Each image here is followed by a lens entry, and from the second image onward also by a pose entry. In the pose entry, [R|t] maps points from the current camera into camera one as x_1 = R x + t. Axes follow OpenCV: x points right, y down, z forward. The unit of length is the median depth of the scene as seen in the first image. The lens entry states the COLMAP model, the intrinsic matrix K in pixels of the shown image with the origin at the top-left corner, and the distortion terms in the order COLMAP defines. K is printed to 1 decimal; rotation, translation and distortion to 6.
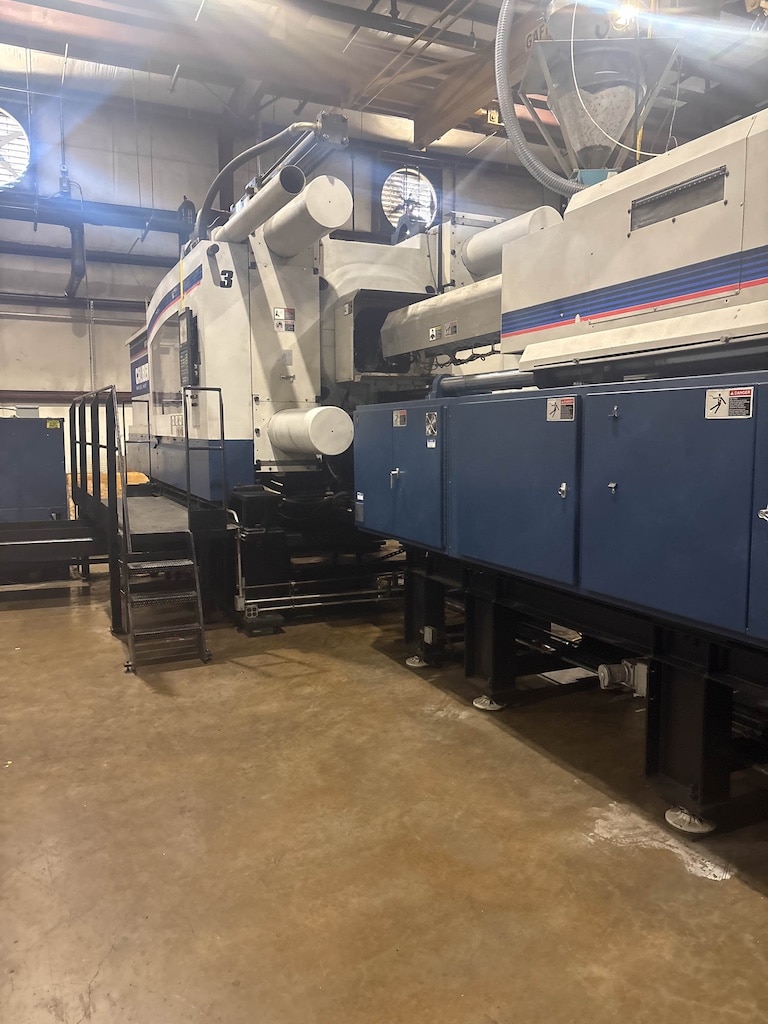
lens RADIAL K [[768.1, 0, 384.0], [0, 768.1, 512.0], [0, 0, 1]] dist [0.063312, -0.075475]
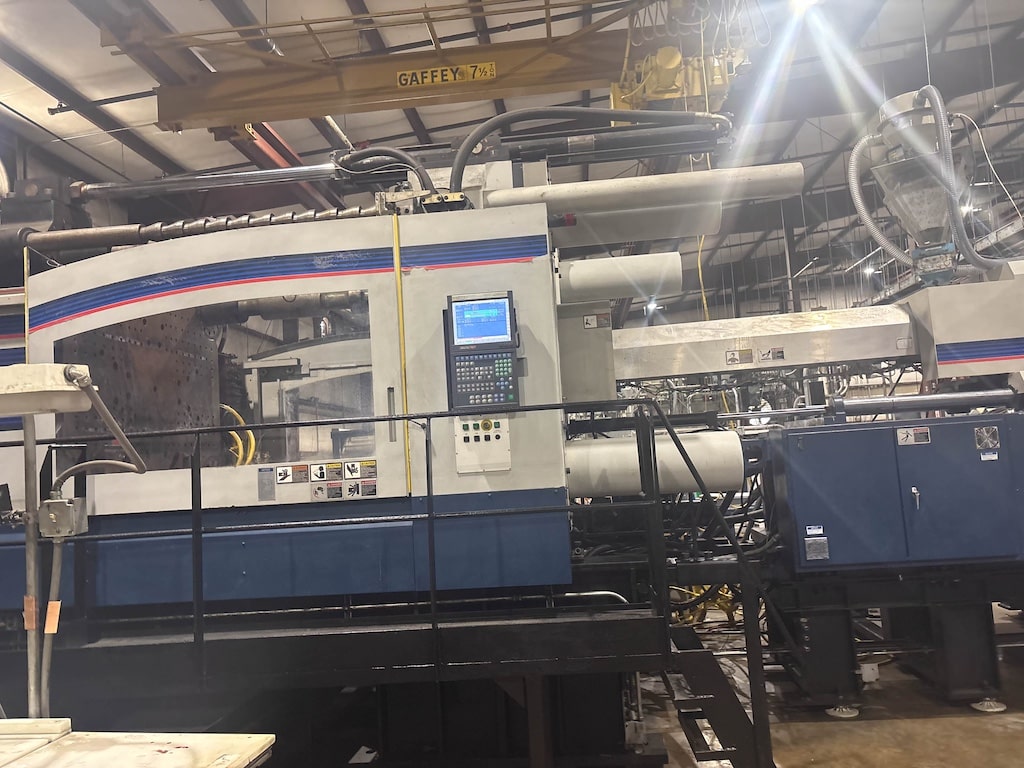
lens RADIAL K [[768.1, 0, 516.8], [0, 768.1, 378.1], [0, 0, 1]] dist [0.063312, -0.075475]
pose [[0.499703, 0.055084, 0.864444, -0.918631], [0.155748, 0.975997, -0.152225, -0.101777], [-0.852080, 0.210703, 0.479129, 0.782730]]
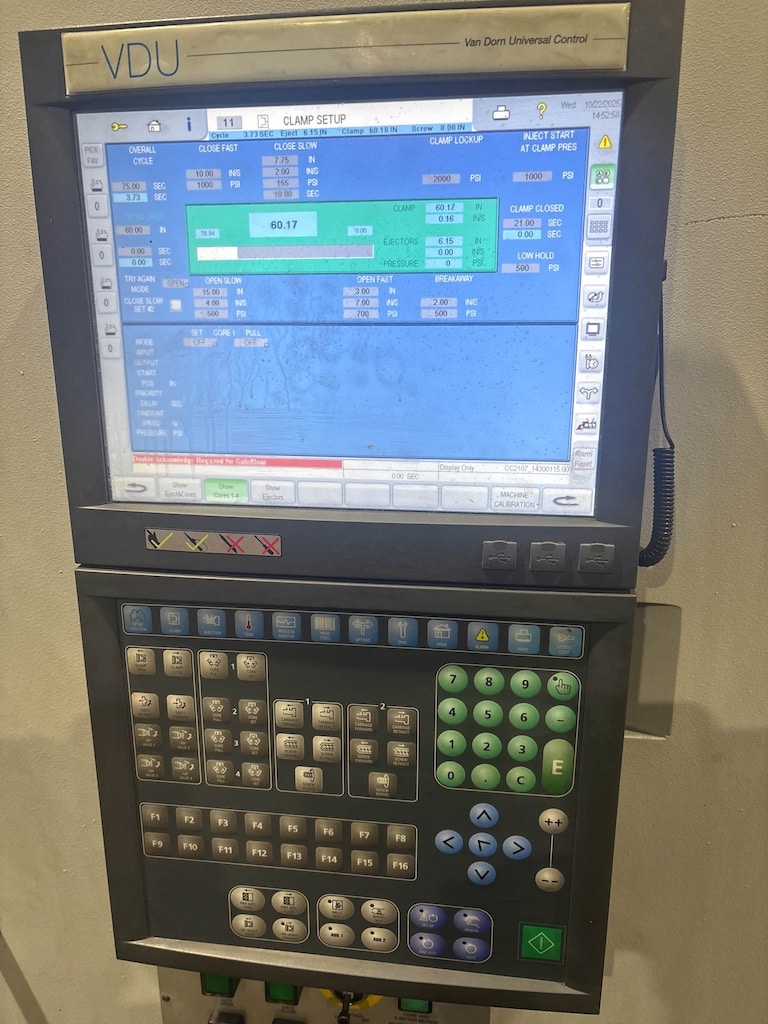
lens RADIAL K [[768.1, 0, 384.0], [0, 768.1, 512.0], [0, 0, 1]] dist [0.063312, -0.075475]
pose [[0.547649, -0.217945, 0.807825, -0.366587], [0.092908, 0.975349, 0.200156, -0.268699], [-0.831534, -0.034562, 0.554398, 1.105239]]
